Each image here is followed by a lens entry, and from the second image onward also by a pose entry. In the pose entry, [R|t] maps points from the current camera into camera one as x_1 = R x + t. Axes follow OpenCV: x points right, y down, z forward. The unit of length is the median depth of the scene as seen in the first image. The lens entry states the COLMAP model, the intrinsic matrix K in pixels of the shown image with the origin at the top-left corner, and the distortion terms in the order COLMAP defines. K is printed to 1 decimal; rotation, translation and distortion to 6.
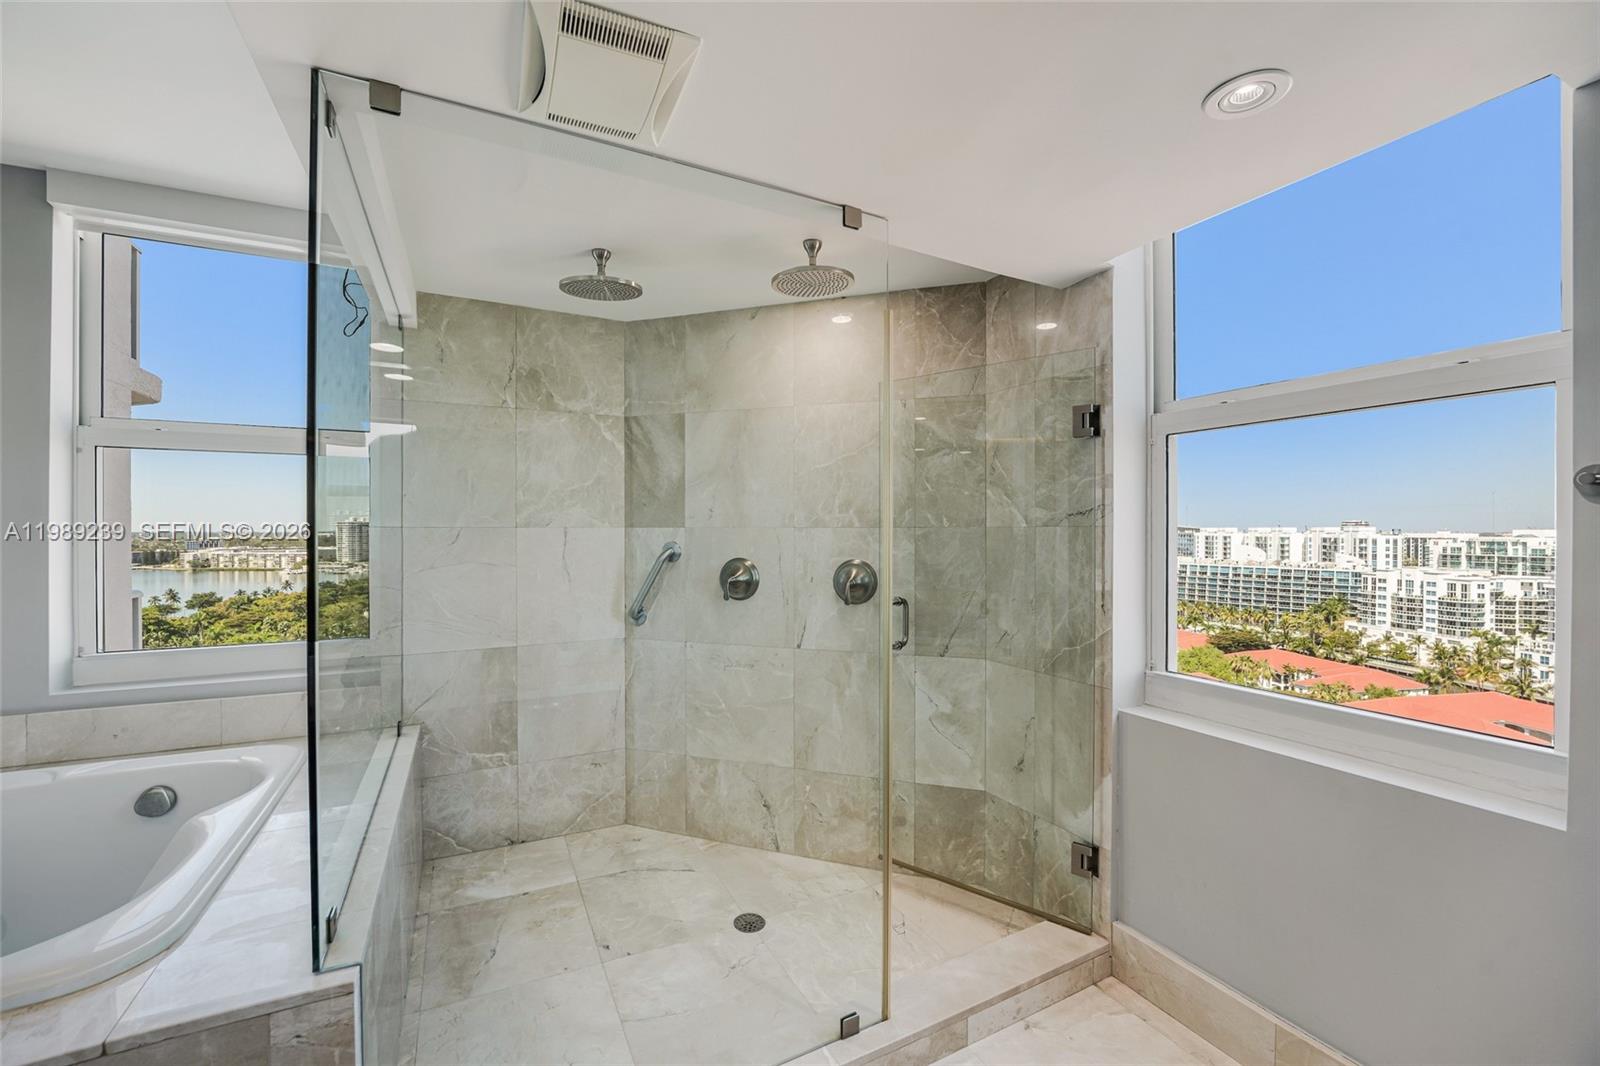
lens RADIAL K [[655.4, 0, 789.3], [0, 655.4, 534.3], [0, 0, 1]] dist [-0.029898, 0.002906]
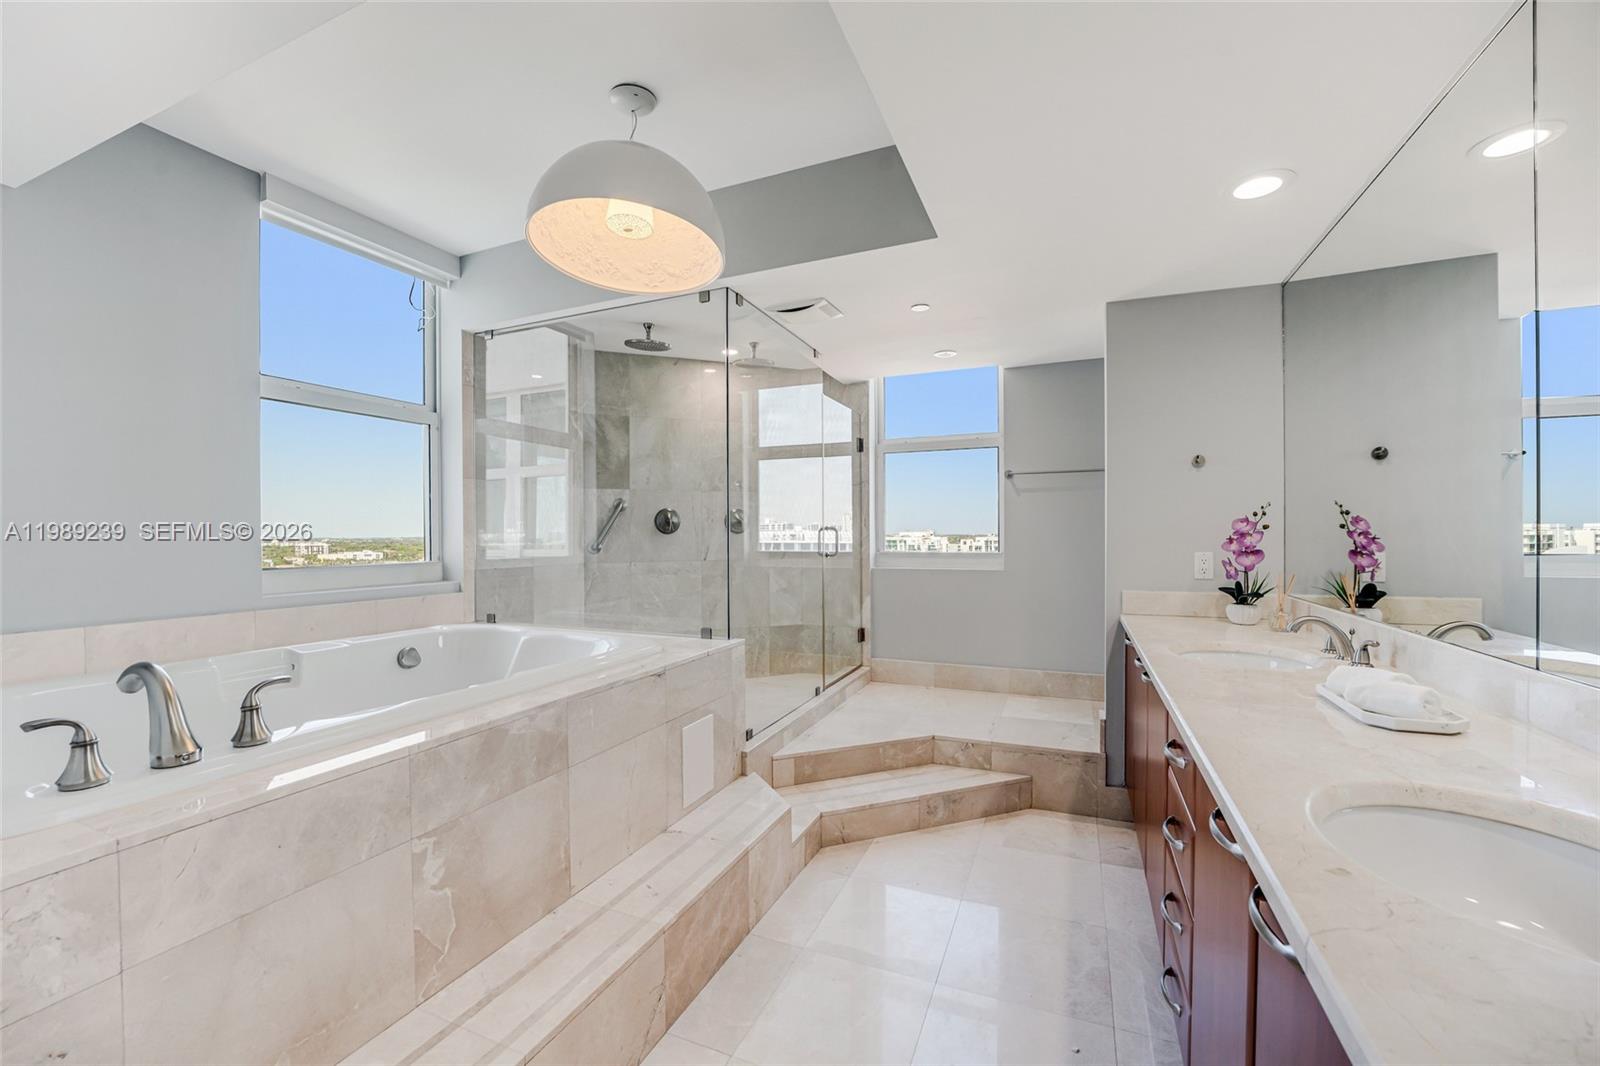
lens RADIAL K [[655.4, 0, 812.5], [0, 655.4, 535.0], [0, 0, 1]] dist [-0.029898, 0.002906]
pose [[0.761476, -0.007359, 0.648151, -0.860988], [0.008412, 0.999964, 0.001471, 0.103139], [-0.648138, 0.004332, 0.761511, -0.486326]]
